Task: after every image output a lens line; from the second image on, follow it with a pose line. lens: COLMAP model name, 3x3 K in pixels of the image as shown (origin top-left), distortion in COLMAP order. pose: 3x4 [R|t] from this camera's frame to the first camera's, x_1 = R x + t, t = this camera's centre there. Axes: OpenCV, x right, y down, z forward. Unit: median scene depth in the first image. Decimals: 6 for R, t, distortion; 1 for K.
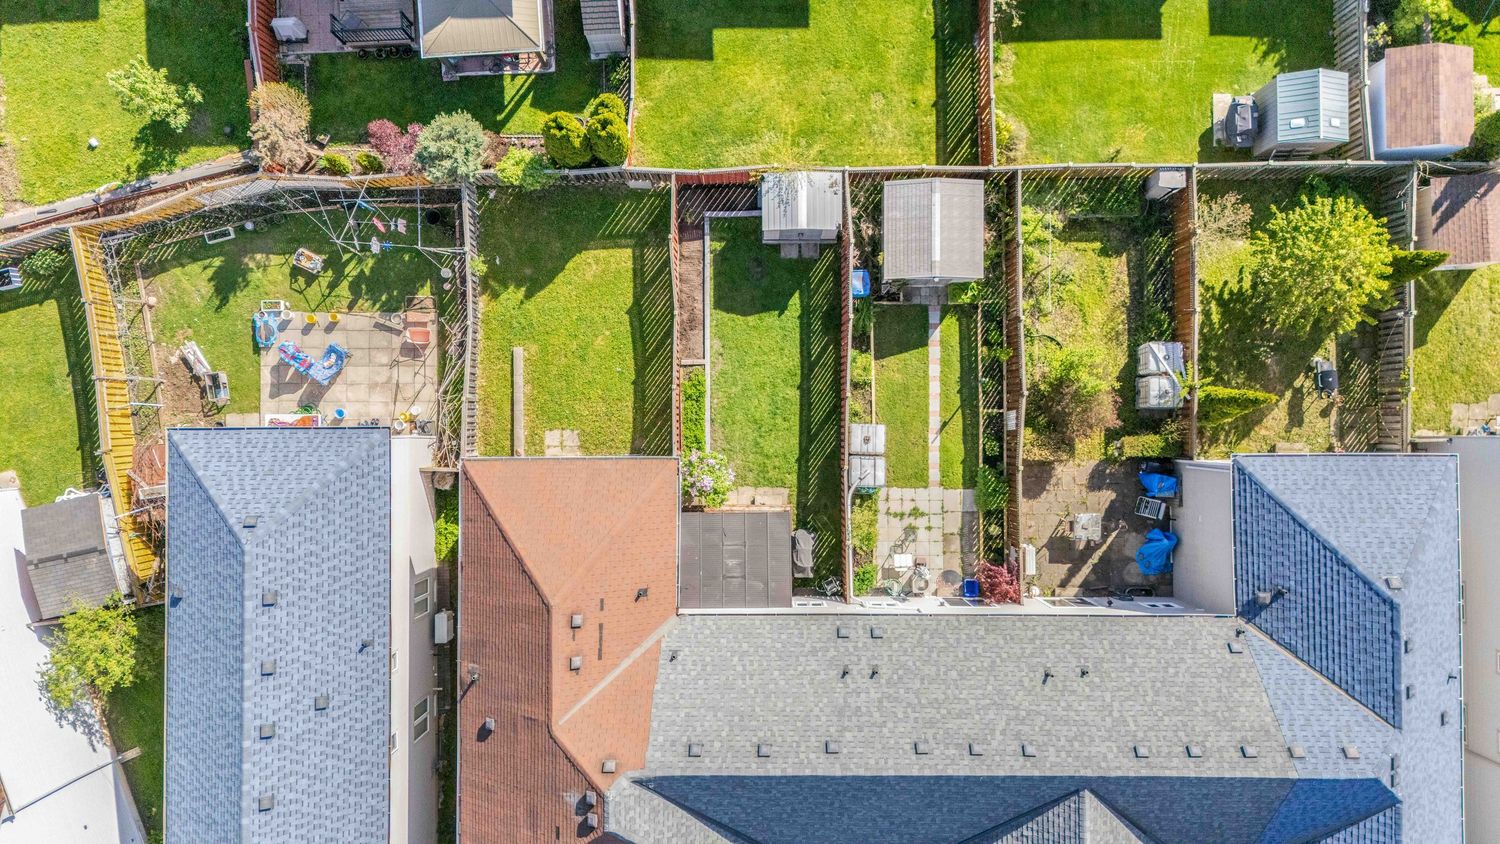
lens RADIAL K [[1086.5, 0, 751.6], [0, 1086.5, 426.4], [0, 0, 1]] dist [0.089921, -0.085807]
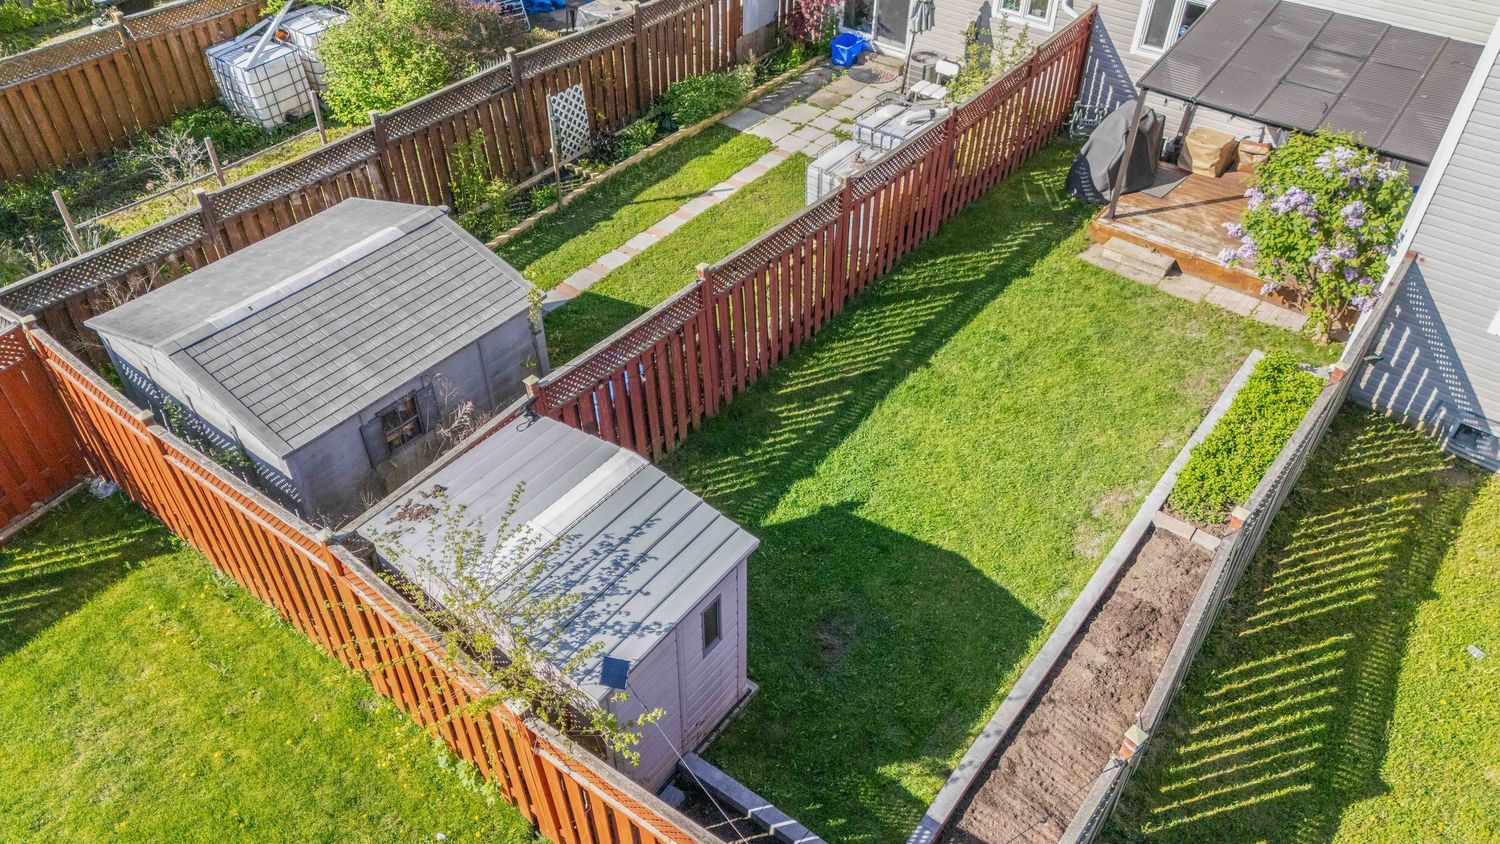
lens RADIAL K [[1096.3, 0, 751.5], [0, 1096.3, 420.7], [0, 0, 1]] dist [0.081236, -0.084184]
pose [[-0.790447, -0.405516, 0.459075, -0.085241], [0.612421, -0.509043, 0.604827, -0.300898], [-0.011578, 0.759231, 0.650718, 0.786215]]
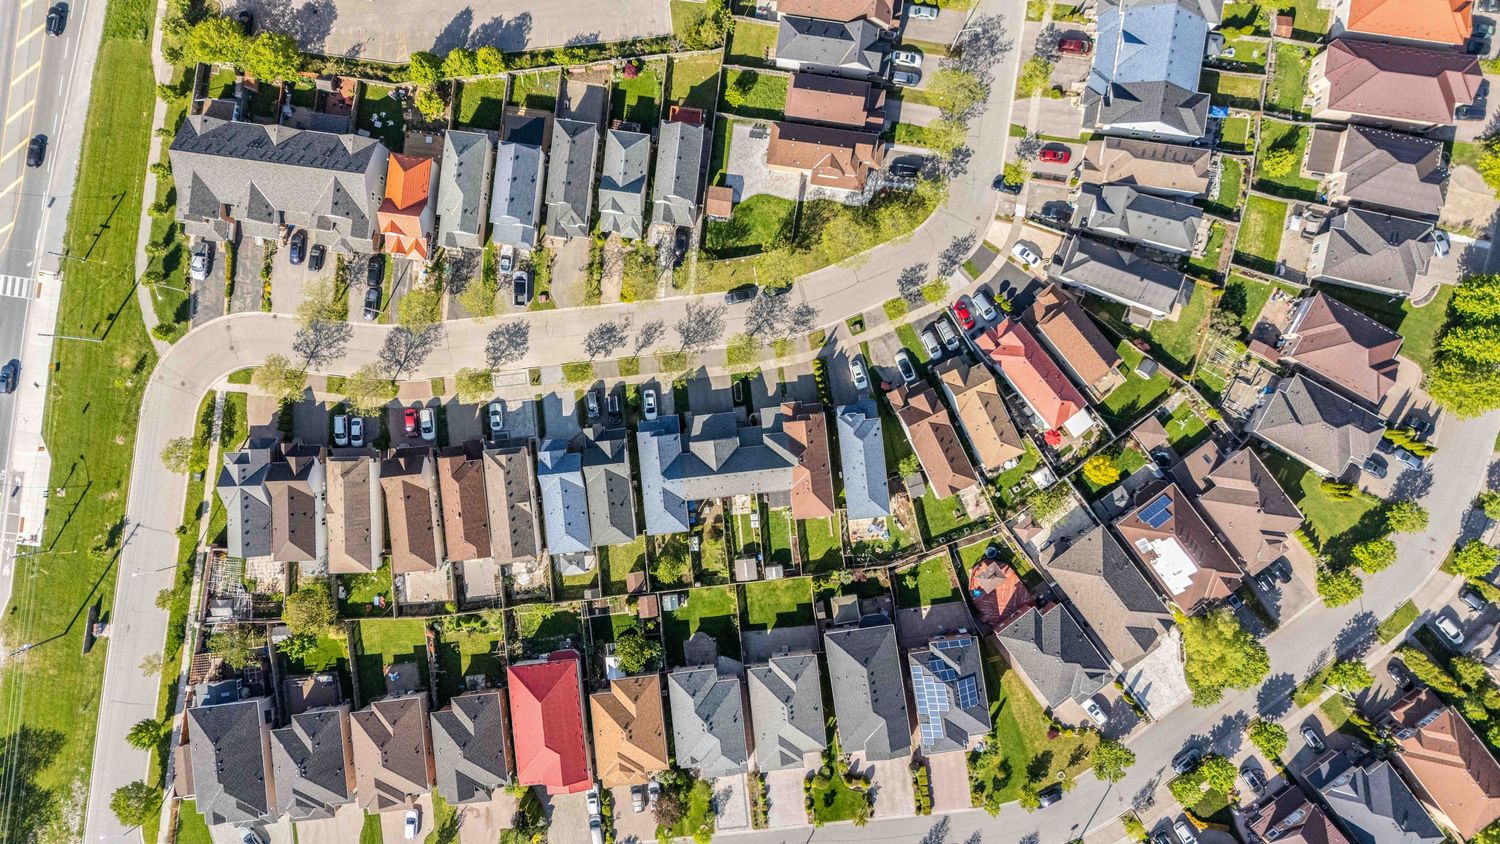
lens RADIAL K [[1076.2, 0, 750.0], [0, 1076.2, 422.0], [0, 0, 1]] dist [0.157545, -0.325183]
pose [[-0.994574, 0.101368, 0.023411, -0.025108], [-0.101037, -0.994771, 0.014924, 0.375094], [0.024801, 0.012477, 0.999615, -3.579709]]
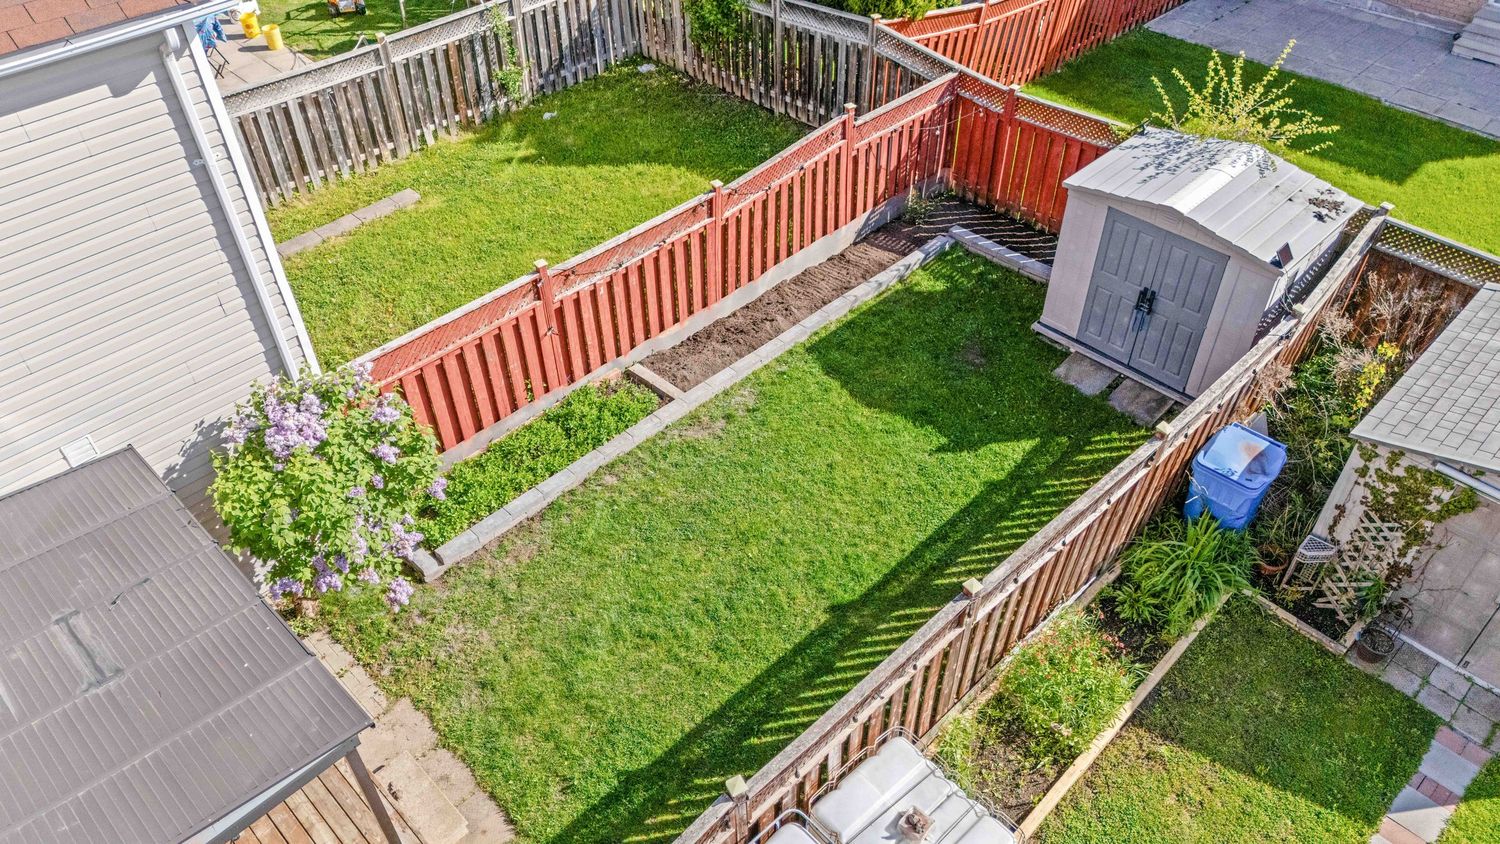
lens RADIAL K [[1096.3, 0, 751.5], [0, 1096.3, 420.7], [0, 0, 1]] dist [0.081236, -0.084184]
pose [[0.702769, 0.475072, -0.529549, 0.155575], [-0.711267, 0.484521, -0.509253, 0.100459], [0.014646, 0.734538, 0.678409, 0.780433]]
